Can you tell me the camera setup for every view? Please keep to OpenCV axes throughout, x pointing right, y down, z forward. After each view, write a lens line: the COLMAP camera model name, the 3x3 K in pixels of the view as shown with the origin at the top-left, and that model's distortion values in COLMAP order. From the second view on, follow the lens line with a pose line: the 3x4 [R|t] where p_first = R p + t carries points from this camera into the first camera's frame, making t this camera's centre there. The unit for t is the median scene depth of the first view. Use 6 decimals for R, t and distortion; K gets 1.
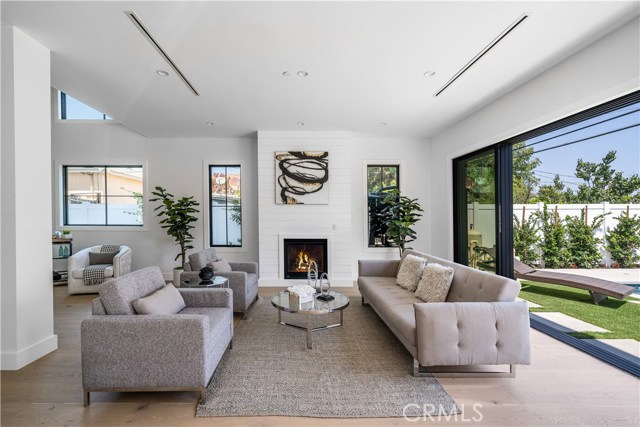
lens RADIAL K [[276.3, 0, 291.9], [0, 276.3, 218.1], [0, 0, 1]] dist [0.000452, 0.000063]
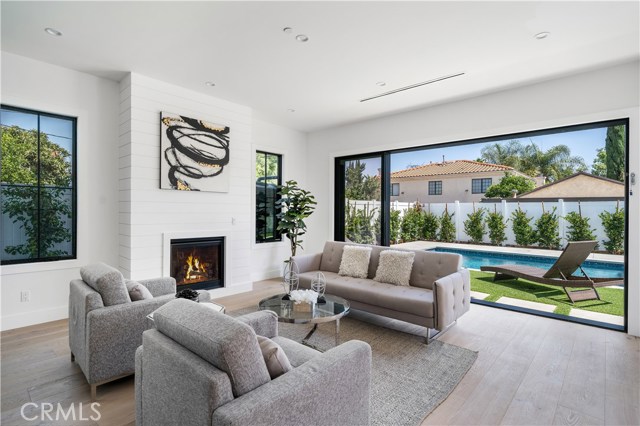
lens RADIAL K [[322.0, 0, 317.2], [0, 322.0, 211.3], [0, 0, 1]] dist [-0.002564, -0.001396]
pose [[0.661515, 0.004042, 0.749921, -0.397246], [-0.009390, 0.999952, 0.002894, -0.001754], [-0.749873, -0.008956, 0.661521, 0.189525]]
